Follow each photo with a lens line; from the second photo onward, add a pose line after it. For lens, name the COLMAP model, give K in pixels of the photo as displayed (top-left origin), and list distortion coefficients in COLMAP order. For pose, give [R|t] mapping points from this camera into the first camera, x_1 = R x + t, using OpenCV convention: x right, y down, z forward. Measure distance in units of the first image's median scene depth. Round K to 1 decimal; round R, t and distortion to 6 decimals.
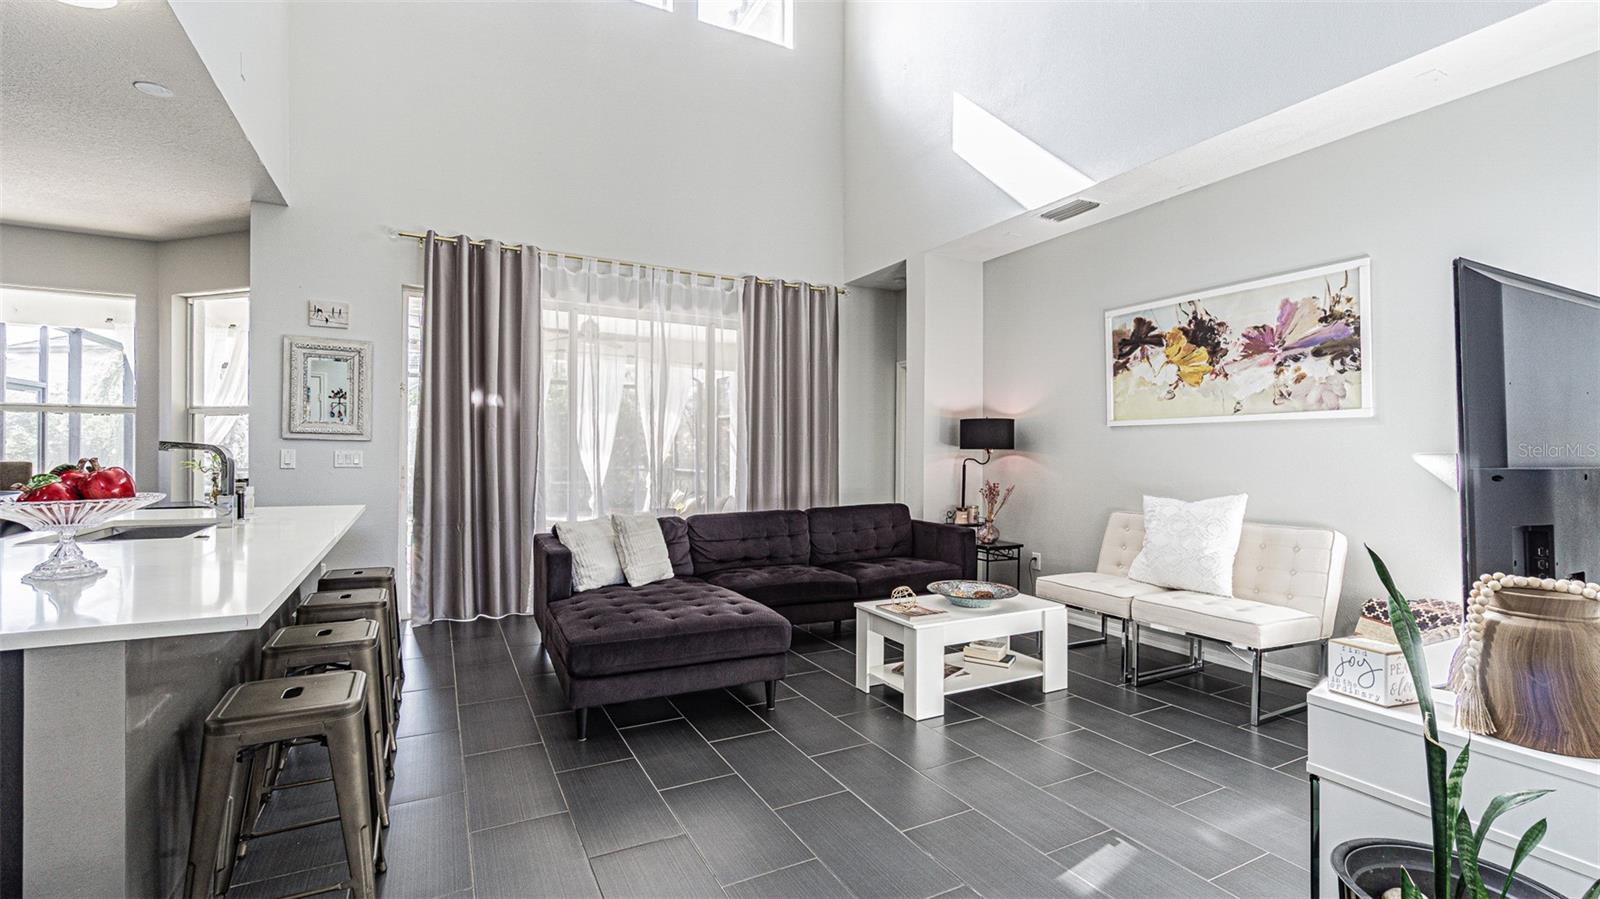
lens RADIAL K [[671.6, 0, 790.8], [0, 671.6, 460.8], [0, 0, 1]] dist [0.001857, 0.000065]
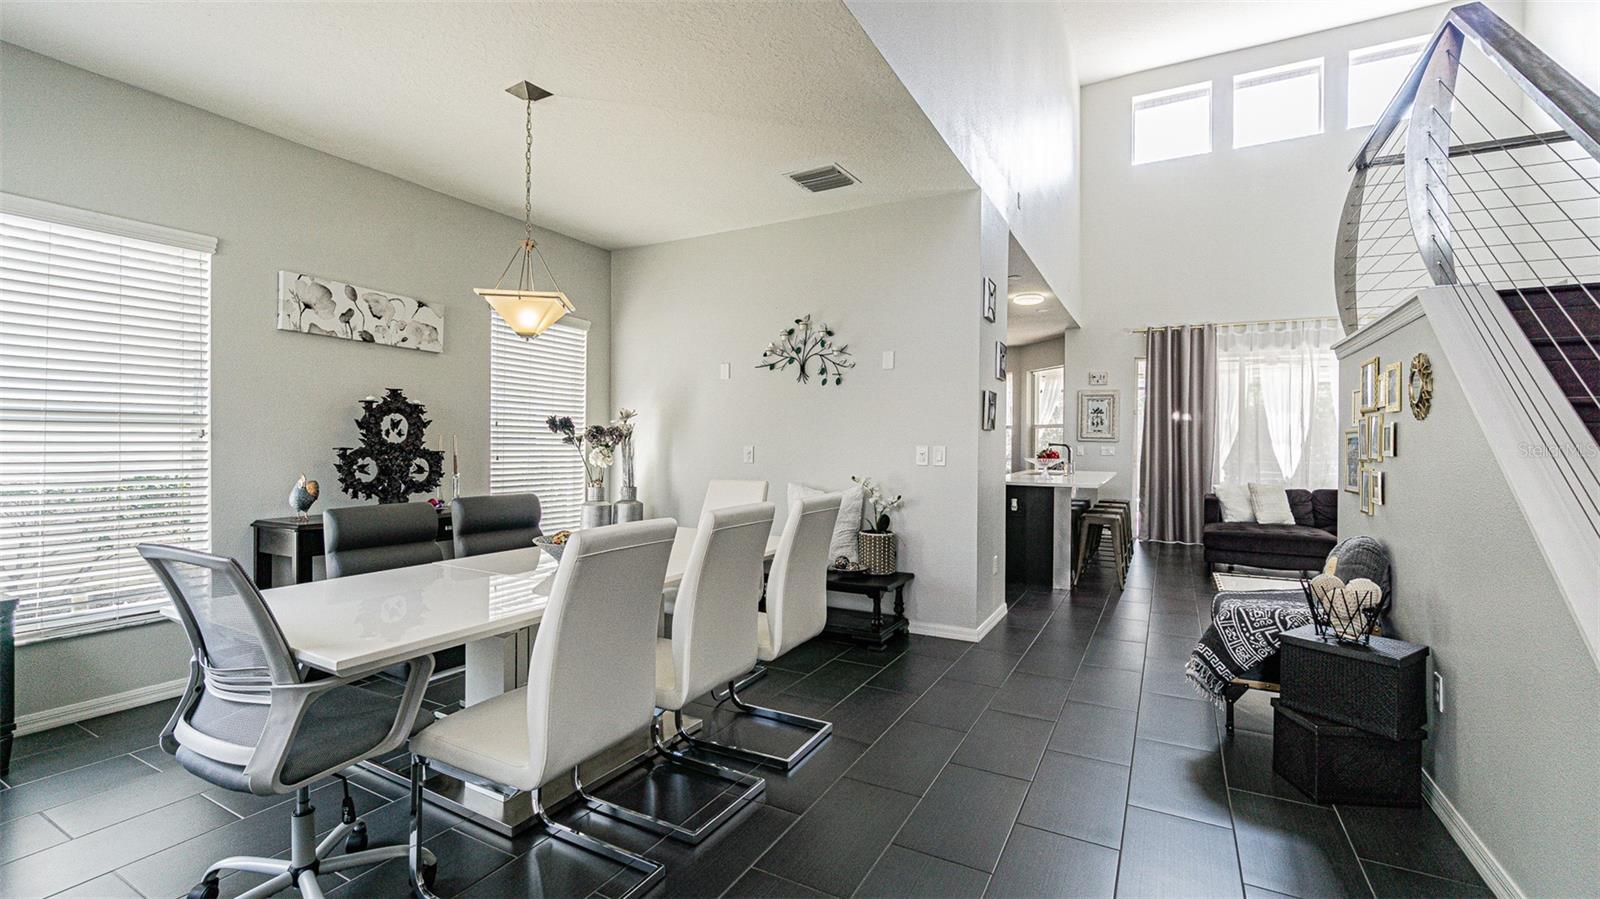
lens RADIAL K [[687.5, 0, 758.2], [0, 687.5, 445.8], [0, 0, 1]] dist [-0.028633, 0.009707]
pose [[0.513383, -0.000858, -0.858159, 0.501757], [-0.009880, 0.999927, -0.006910, 0.005865], [0.858103, 0.012026, 0.513337, -0.853031]]
